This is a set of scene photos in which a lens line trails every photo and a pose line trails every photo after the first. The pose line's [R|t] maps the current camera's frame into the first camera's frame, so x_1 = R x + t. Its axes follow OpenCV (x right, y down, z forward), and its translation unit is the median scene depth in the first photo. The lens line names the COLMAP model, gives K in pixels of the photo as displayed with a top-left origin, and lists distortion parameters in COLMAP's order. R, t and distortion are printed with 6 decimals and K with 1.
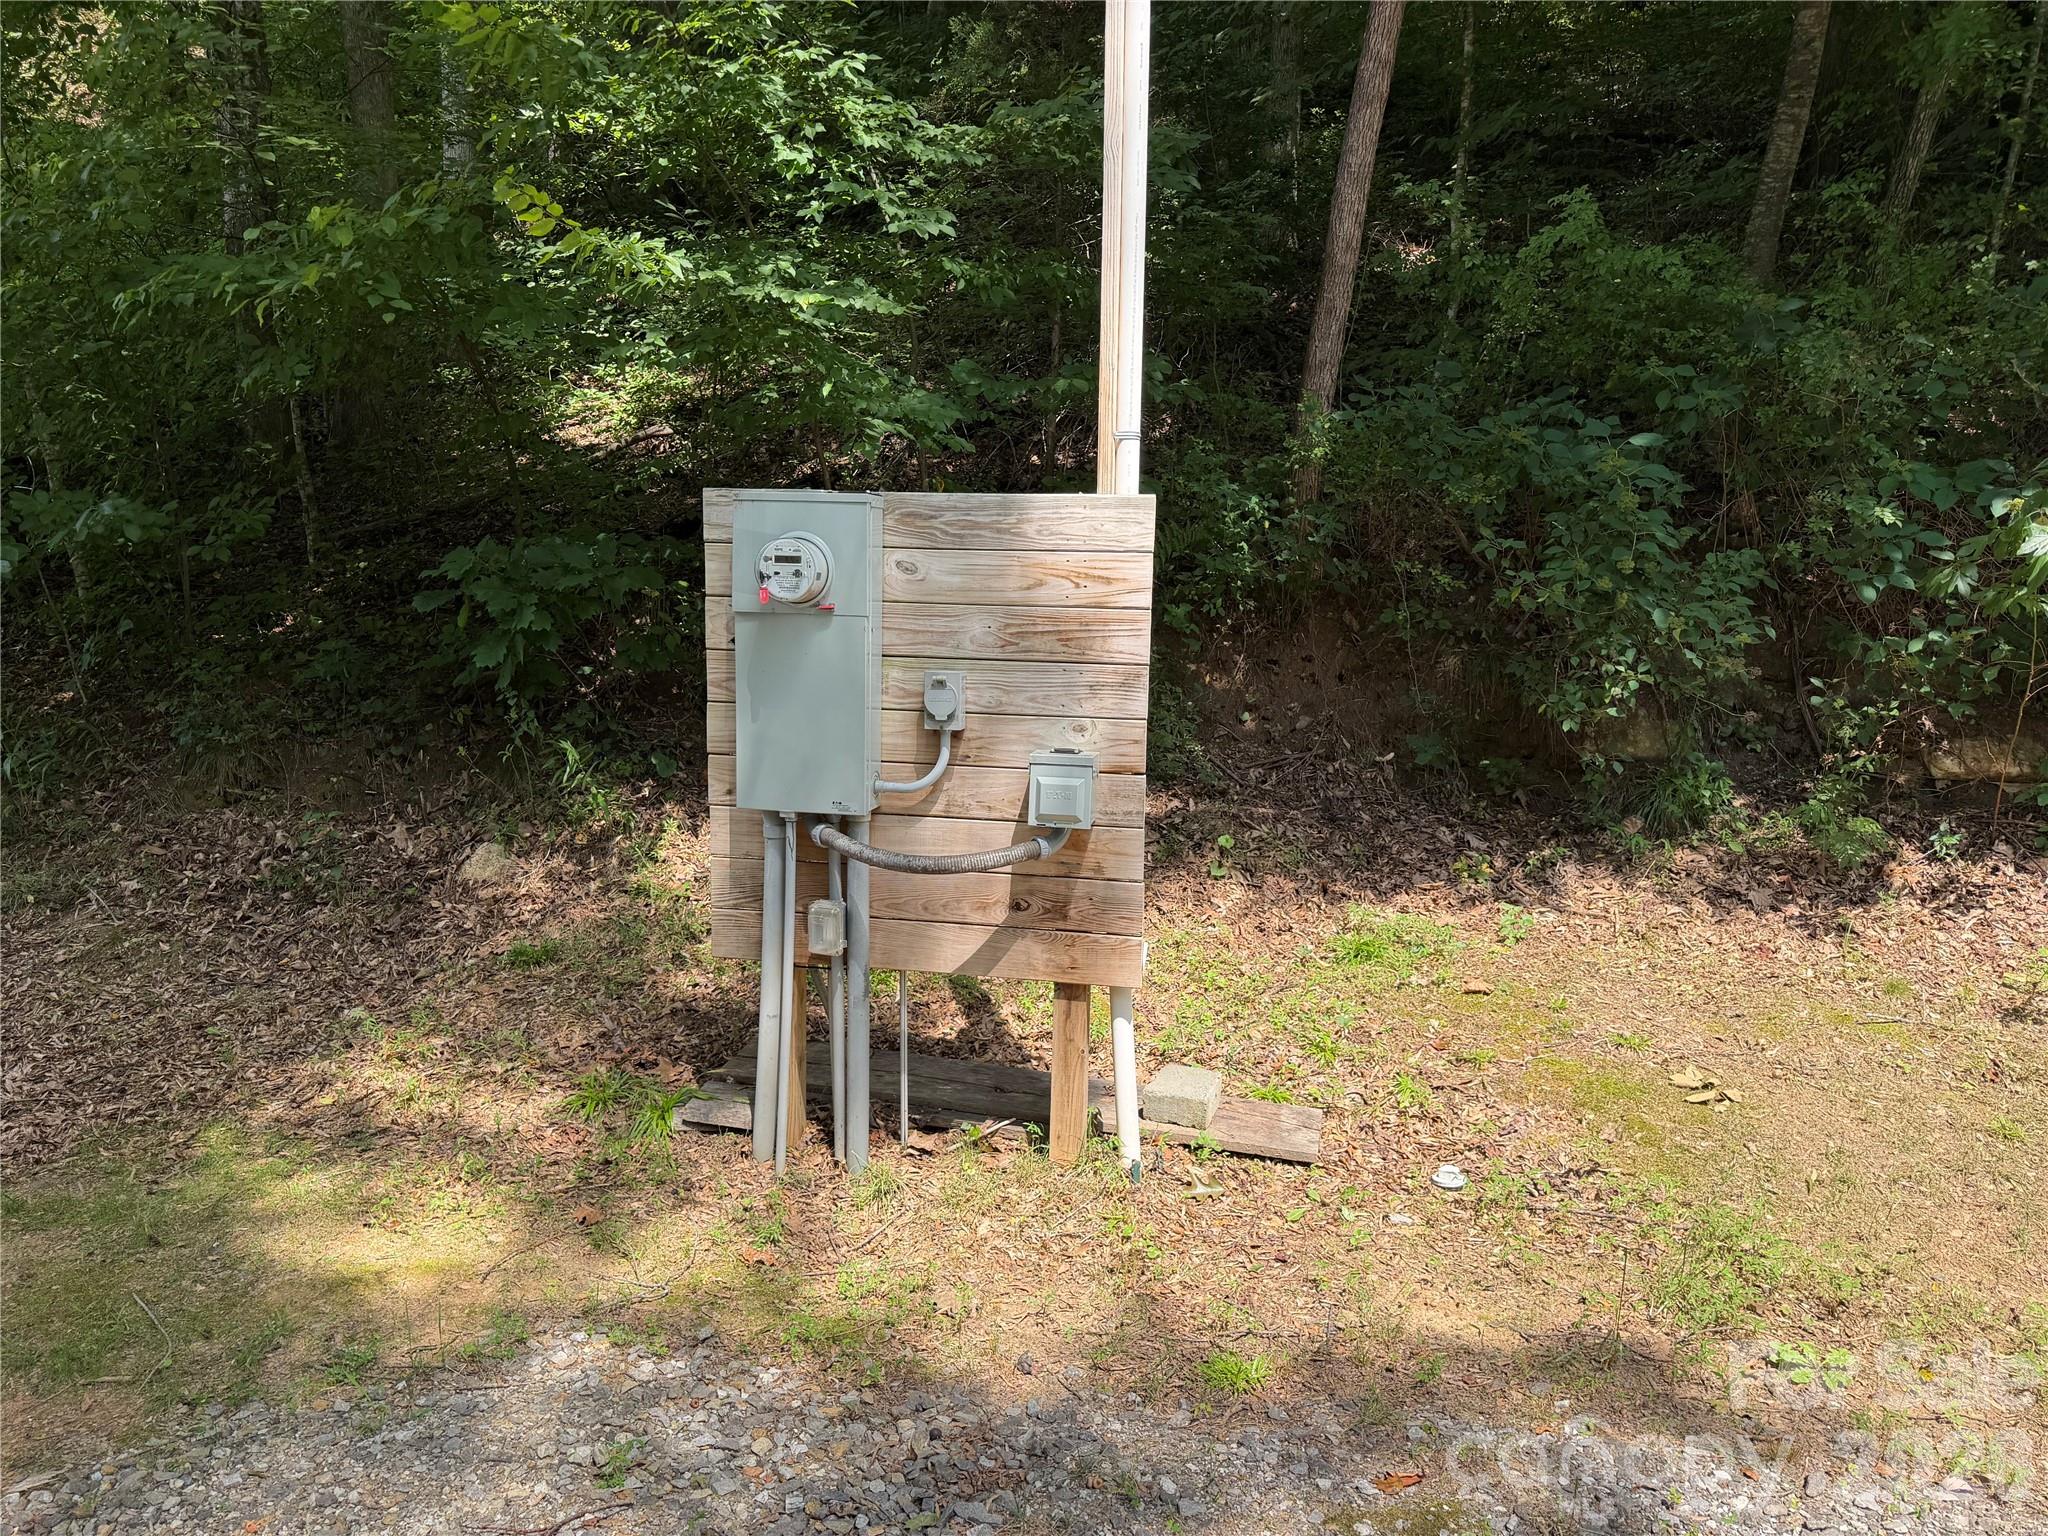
lens RADIAL K [[1452.1, 0, 1024.0], [0, 1452.1, 768.0], [0, 0, 1]] dist [-0.002380, -0.003001]
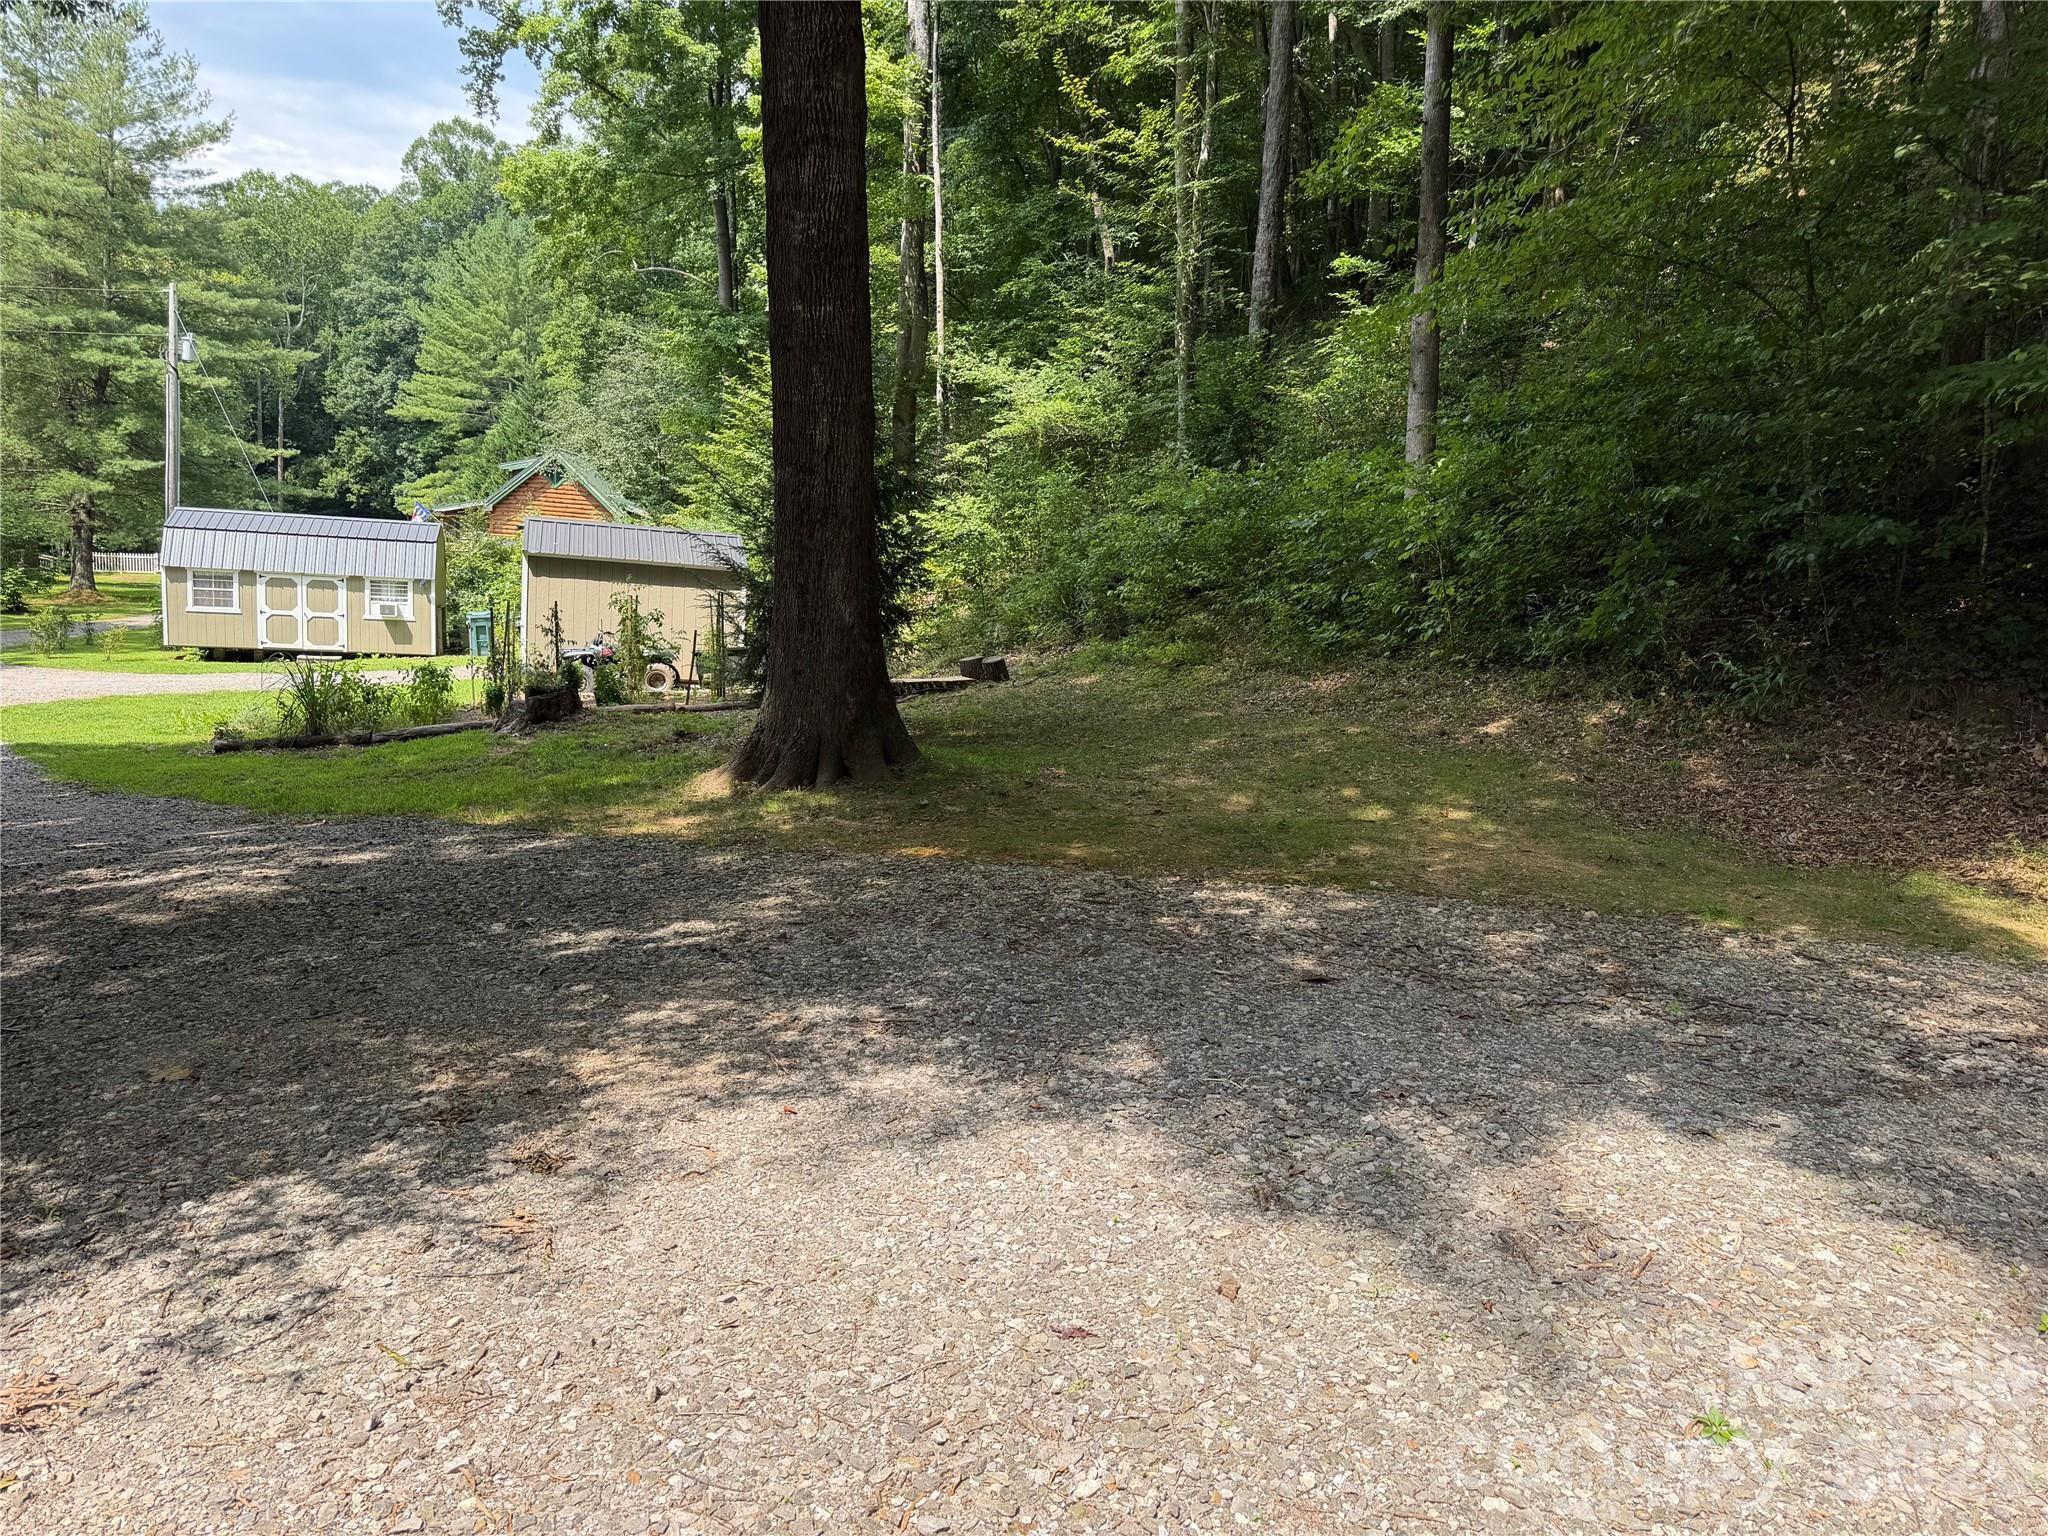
lens RADIAL K [[1419.1, 0, 1084.9], [0, 1419.1, 761.0], [0, 0, 1]] dist [0.003293, 0.001758]
pose [[0.569754, 0.140725, -0.809677, 0.184338], [-0.145294, 0.986959, 0.069296, 0.099777], [0.808869, 0.078159, 0.582771, -0.618051]]
